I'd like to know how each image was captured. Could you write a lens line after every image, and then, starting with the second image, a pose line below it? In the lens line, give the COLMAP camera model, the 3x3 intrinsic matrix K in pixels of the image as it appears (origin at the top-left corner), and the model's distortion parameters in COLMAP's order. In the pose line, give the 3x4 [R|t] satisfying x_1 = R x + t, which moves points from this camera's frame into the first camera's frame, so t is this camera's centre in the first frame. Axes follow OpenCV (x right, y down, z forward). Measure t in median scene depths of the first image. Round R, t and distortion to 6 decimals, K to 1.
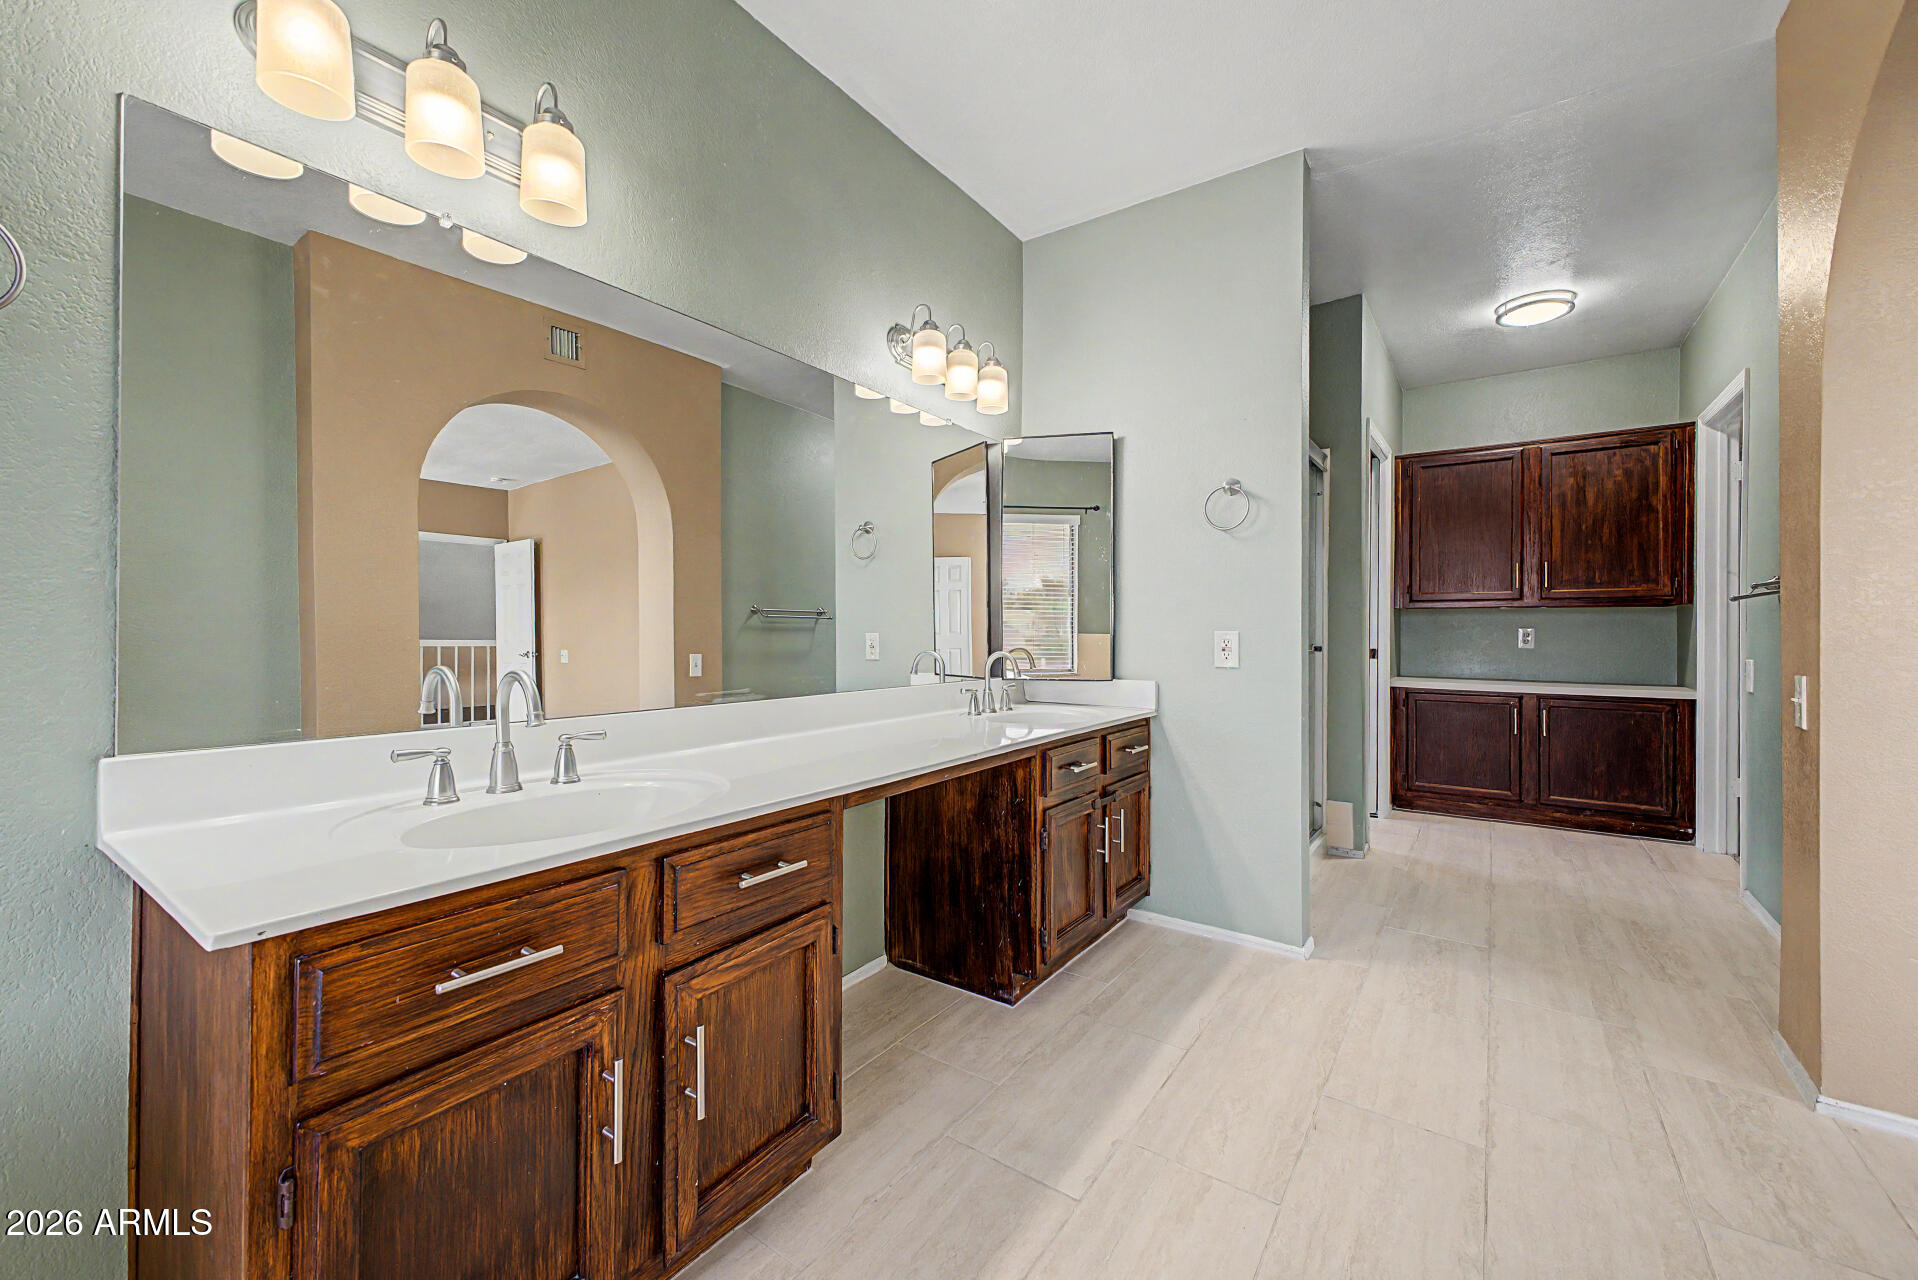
lens RADIAL K [[751.5, 0, 956.7], [0, 751.5, 639.7], [0, 0, 1]] dist [0.004045, -0.001039]
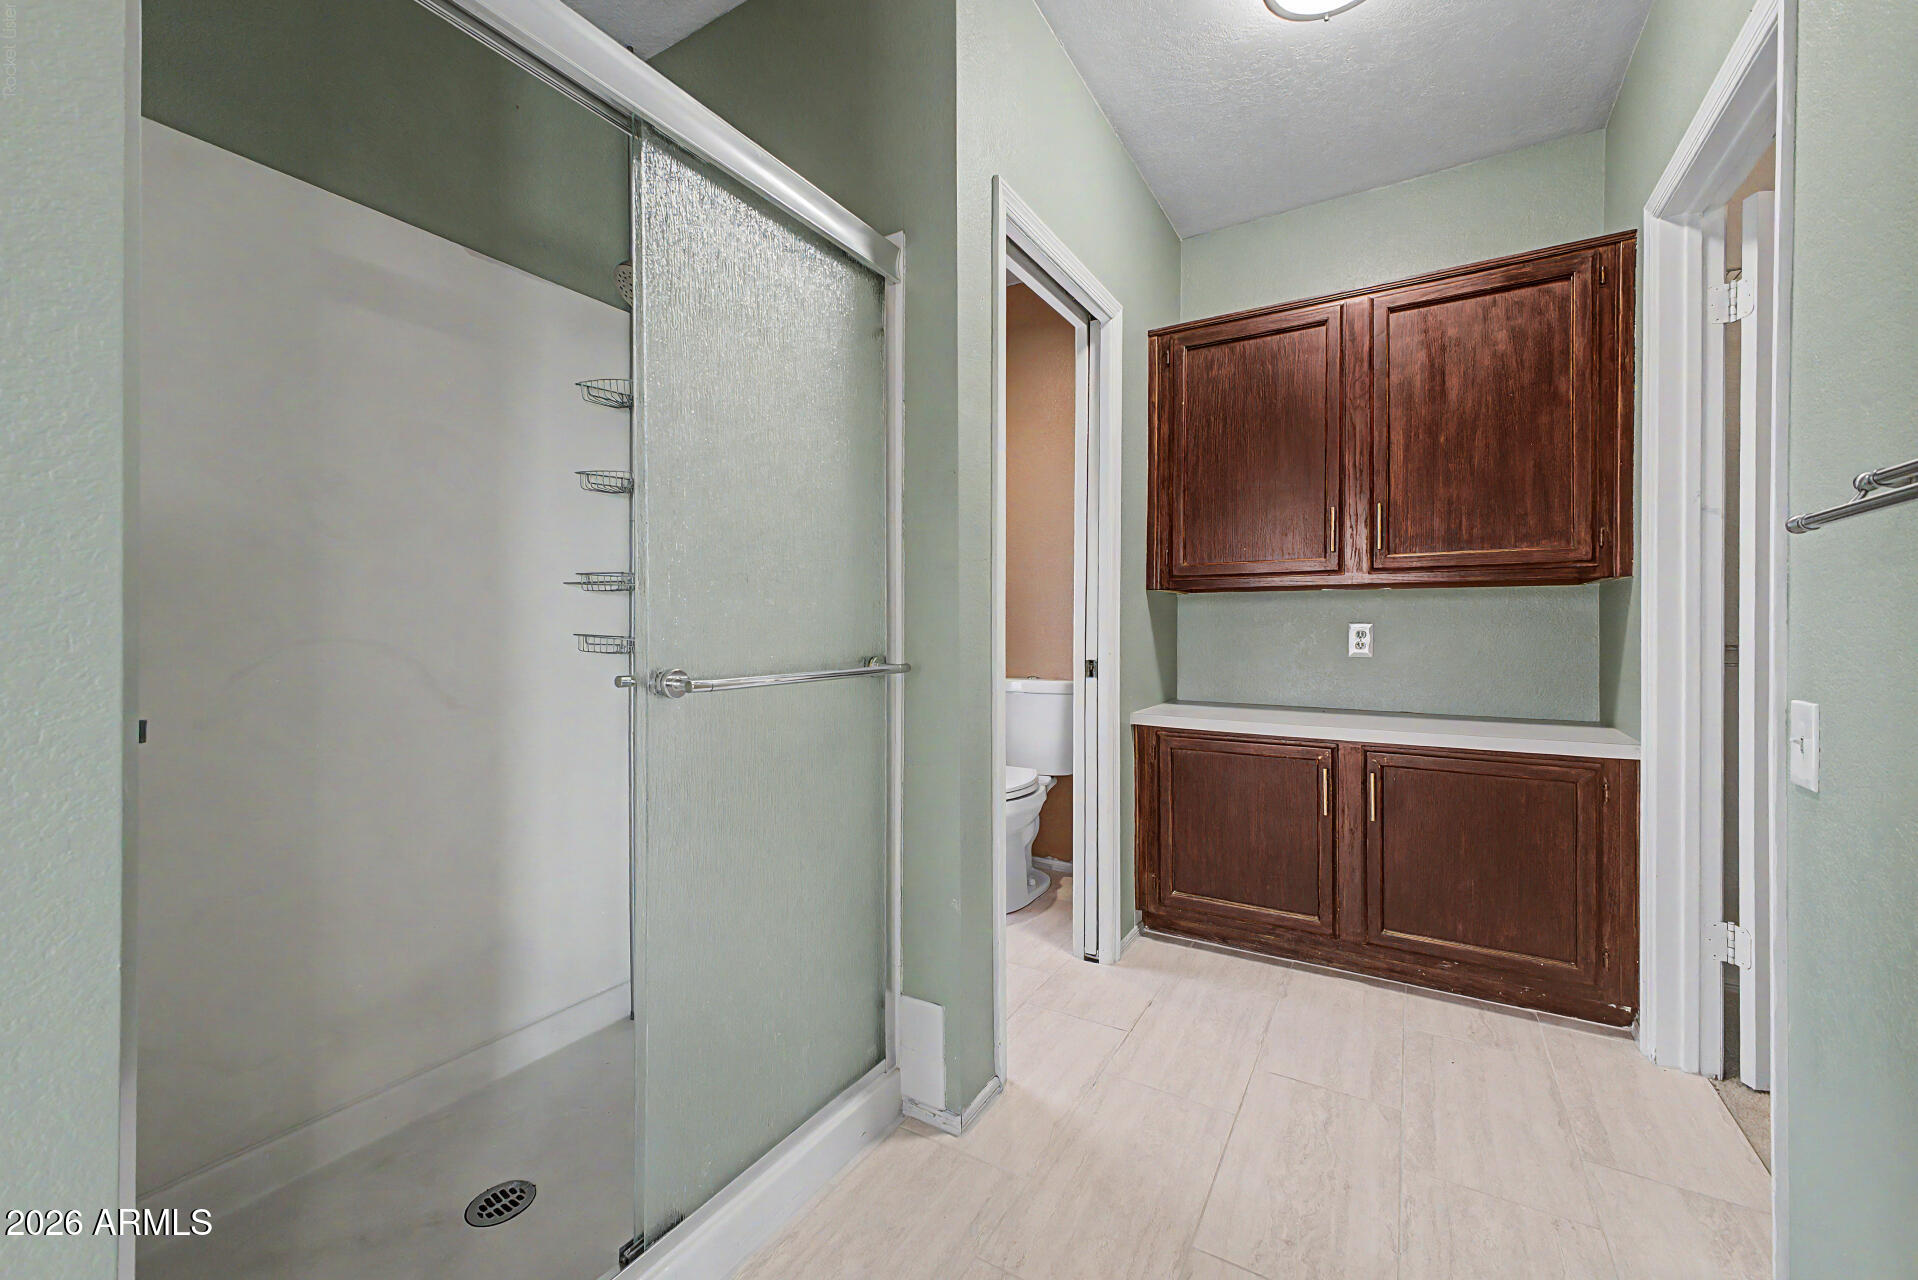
lens RADIAL K [[751.5, 0, 957.1], [0, 751.5, 643.1], [0, 0, 1]] dist [0.004045, -0.001039]
pose [[0.996943, -0.003828, 0.078037, 0.443959], [0.003472, 0.999983, 0.004694, -0.003961], [-0.078054, -0.004409, 0.996939, 0.487701]]
